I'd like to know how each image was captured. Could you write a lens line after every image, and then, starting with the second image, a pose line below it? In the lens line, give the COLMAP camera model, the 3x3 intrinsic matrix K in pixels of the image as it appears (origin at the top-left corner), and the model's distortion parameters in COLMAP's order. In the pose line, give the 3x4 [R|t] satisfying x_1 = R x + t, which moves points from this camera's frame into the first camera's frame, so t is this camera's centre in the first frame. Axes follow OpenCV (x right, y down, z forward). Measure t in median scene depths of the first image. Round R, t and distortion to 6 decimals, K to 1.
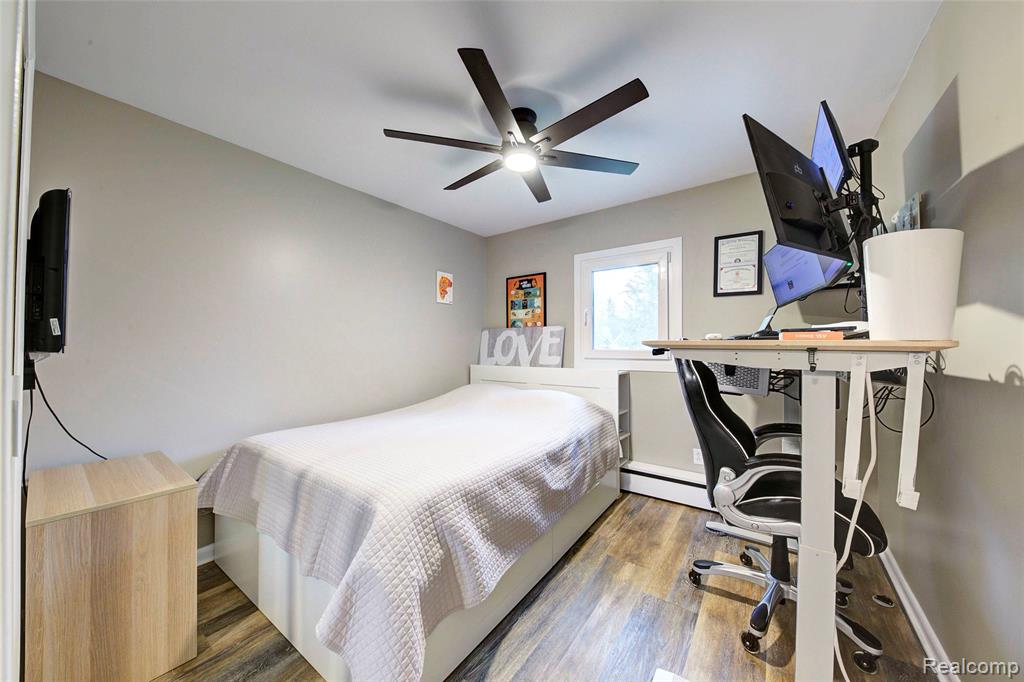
lens RADIAL K [[353.3, 0, 514.2], [0, 353.3, 342.1], [0, 0, 1]] dist [0.012841, -0.008206]
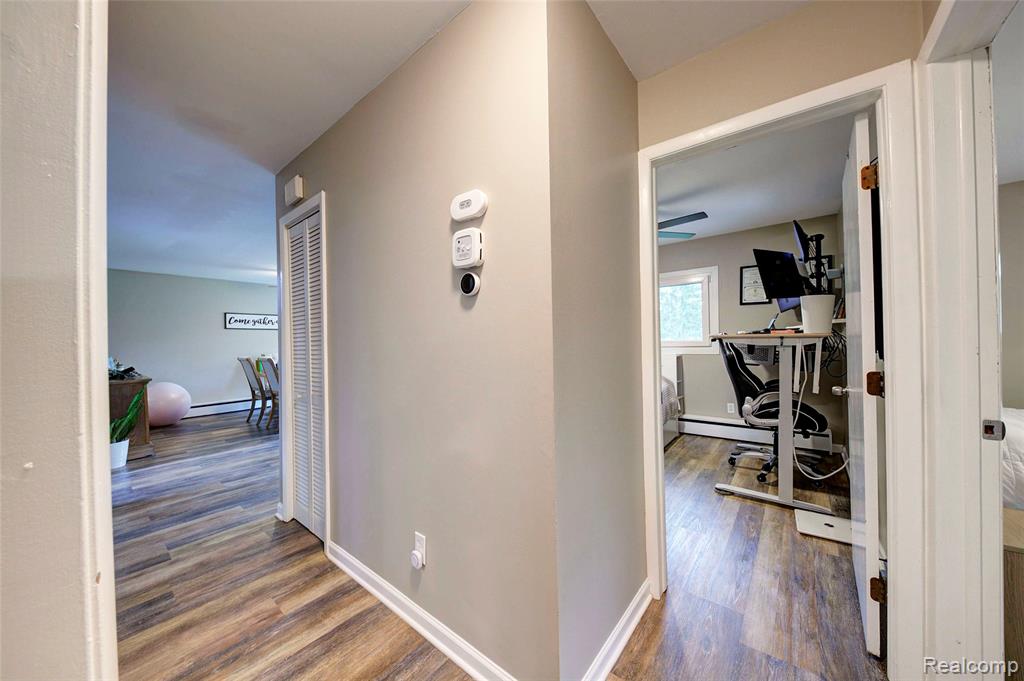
lens RADIAL K [[353.3, 0, 514.2], [0, 353.3, 341.6], [0, 0, 1]] dist [0.012841, -0.008206]
pose [[0.998672, -0.017923, -0.048298, -0.508627], [0.018545, 0.999750, 0.012458, -0.008405], [0.048063, -0.013337, 0.998755, -0.867723]]
